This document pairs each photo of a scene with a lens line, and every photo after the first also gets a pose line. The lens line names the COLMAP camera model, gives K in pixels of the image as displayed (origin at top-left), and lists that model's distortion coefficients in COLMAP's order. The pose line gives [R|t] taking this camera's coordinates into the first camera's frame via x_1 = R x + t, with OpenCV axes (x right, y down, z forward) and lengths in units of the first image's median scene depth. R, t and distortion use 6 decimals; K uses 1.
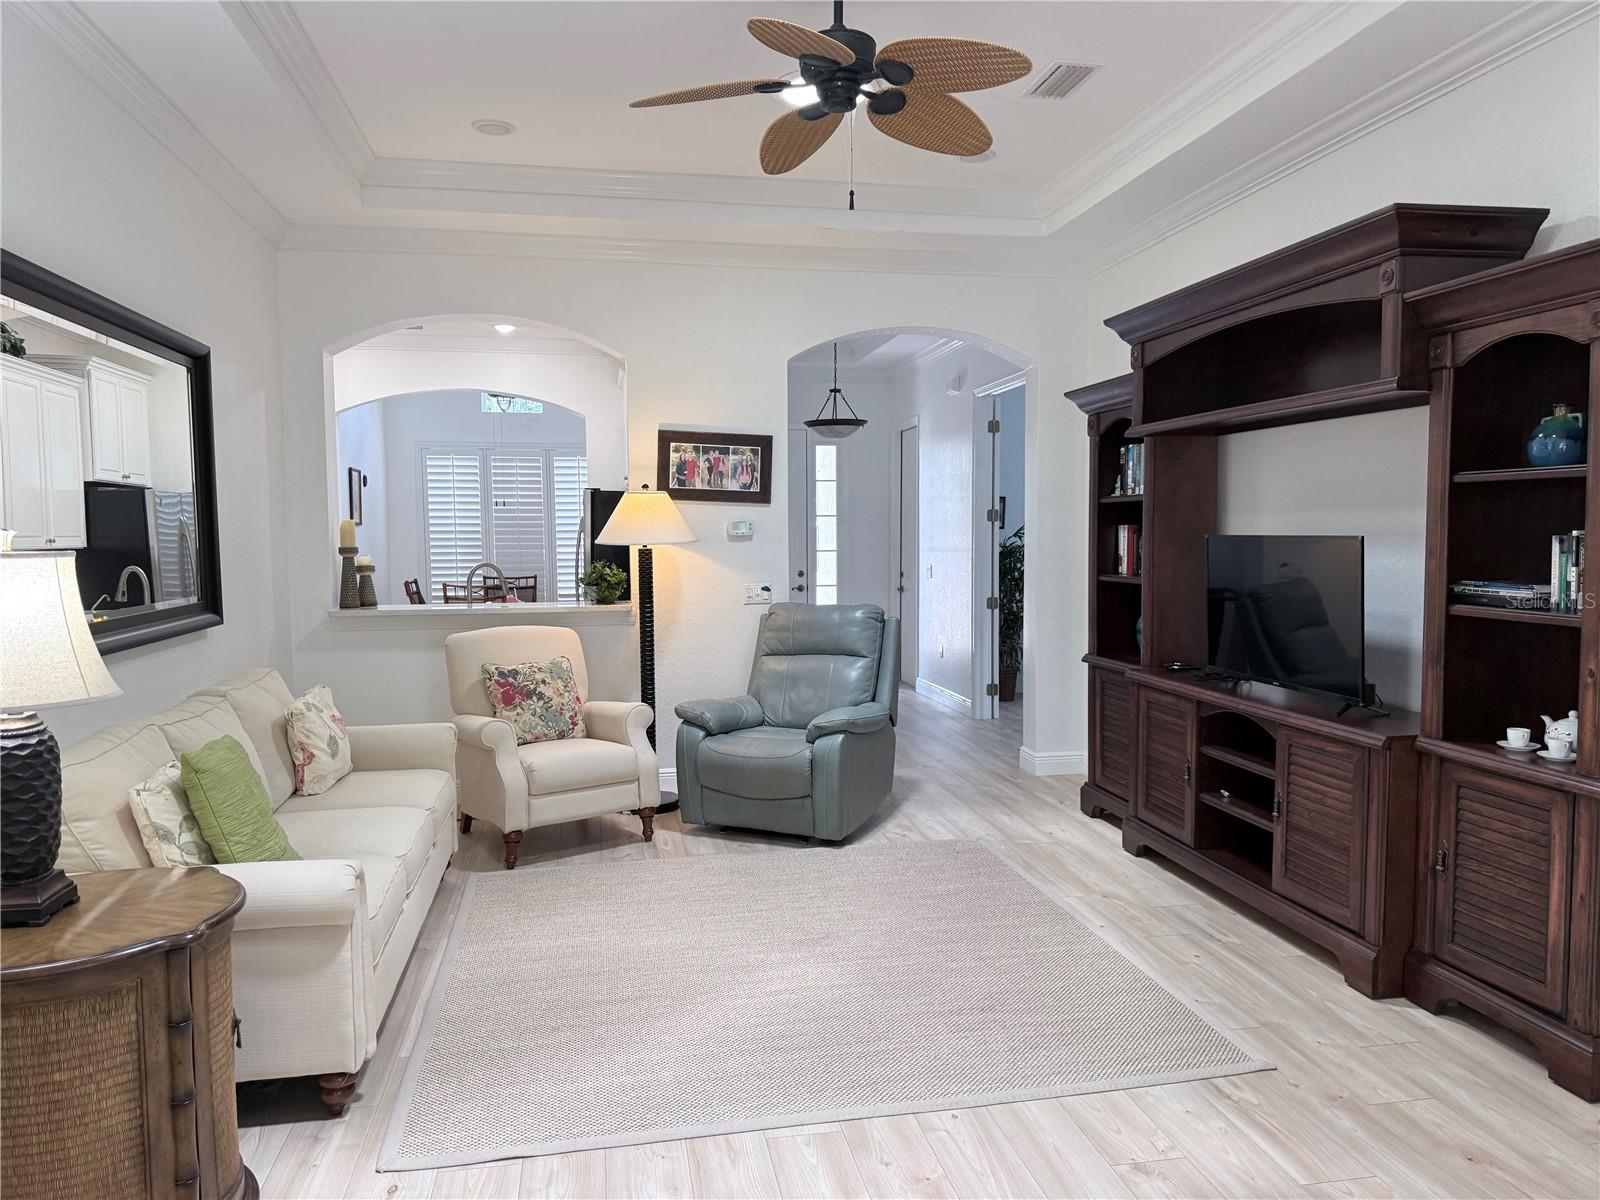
lens RADIAL K [[1137.9, 0, 769.8], [0, 1137.9, 601.5], [0, 0, 1]] dist [0.112516, -0.101805]
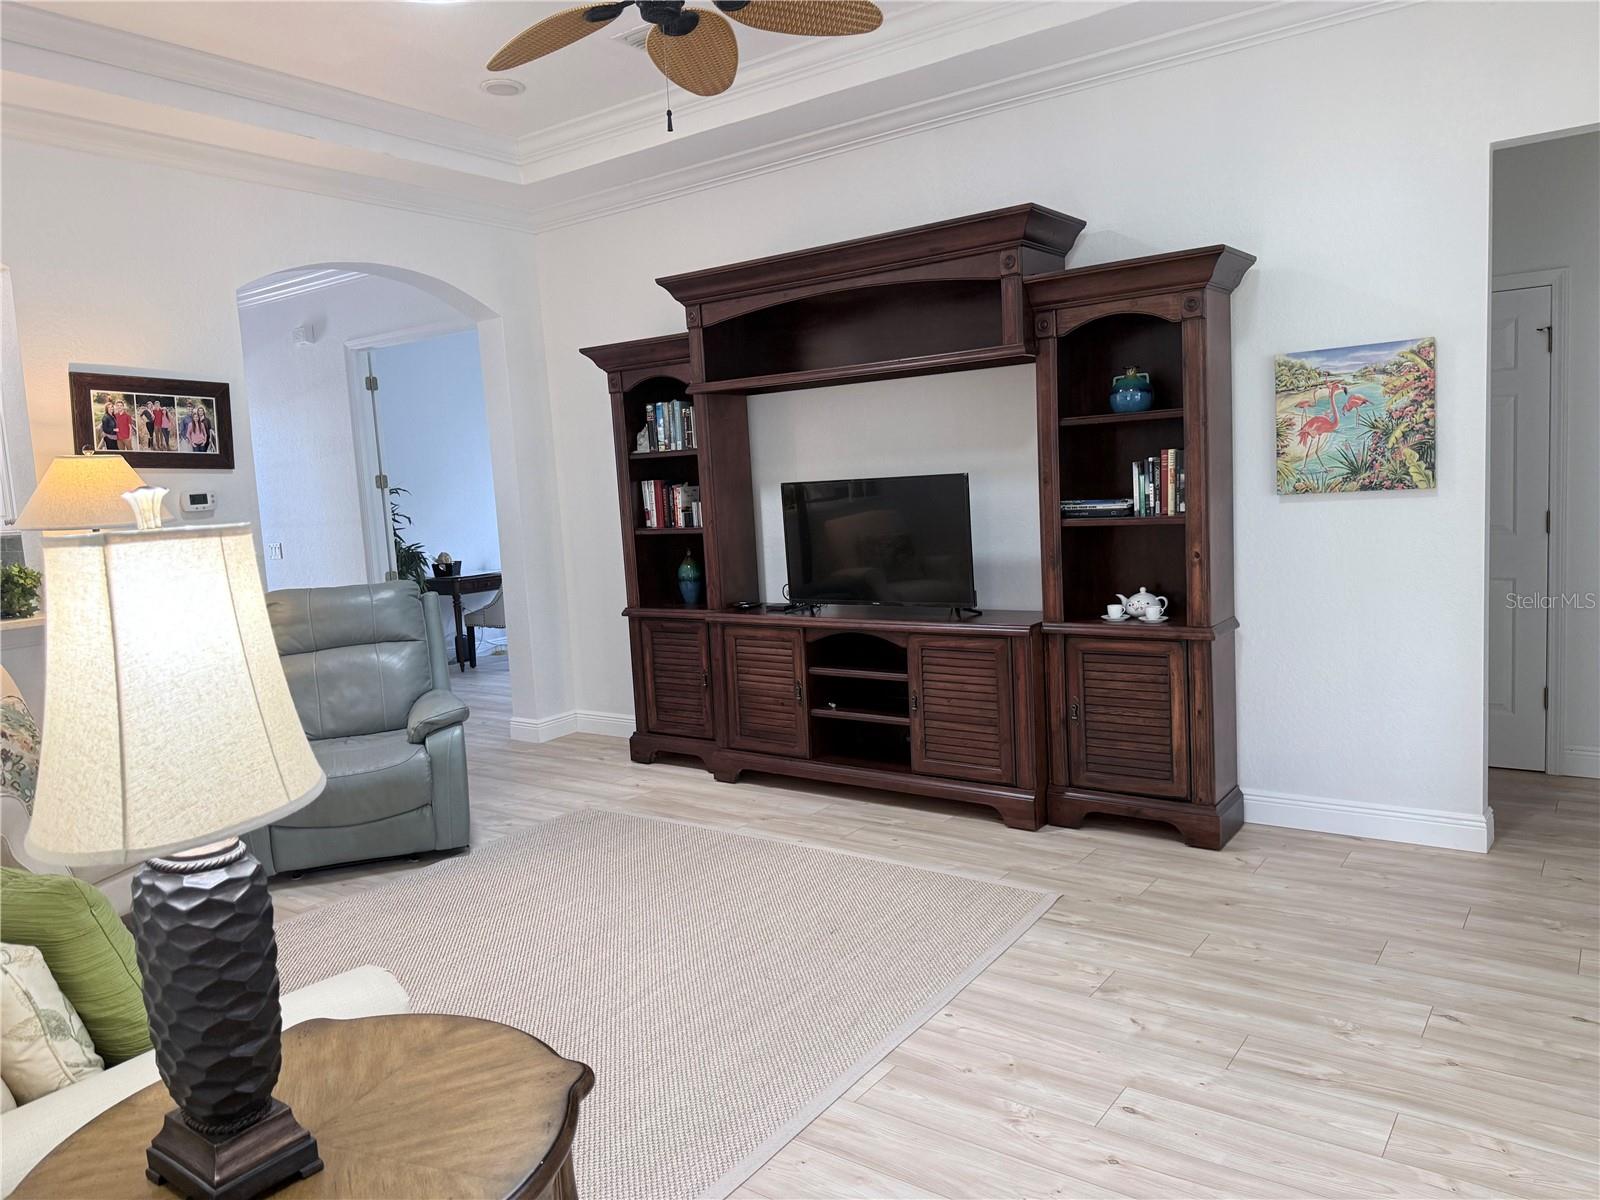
lens RADIAL K [[1137.9, 0, 807.0], [0, 1137.9, 594.8], [0, 0, 1]] dist [0.112516, -0.101805]
pose [[0.724028, -0.105758, 0.681615, -0.434694], [0.094449, 0.994069, 0.053912, -0.007844], [-0.683274, 0.025344, 0.729722, 0.215095]]
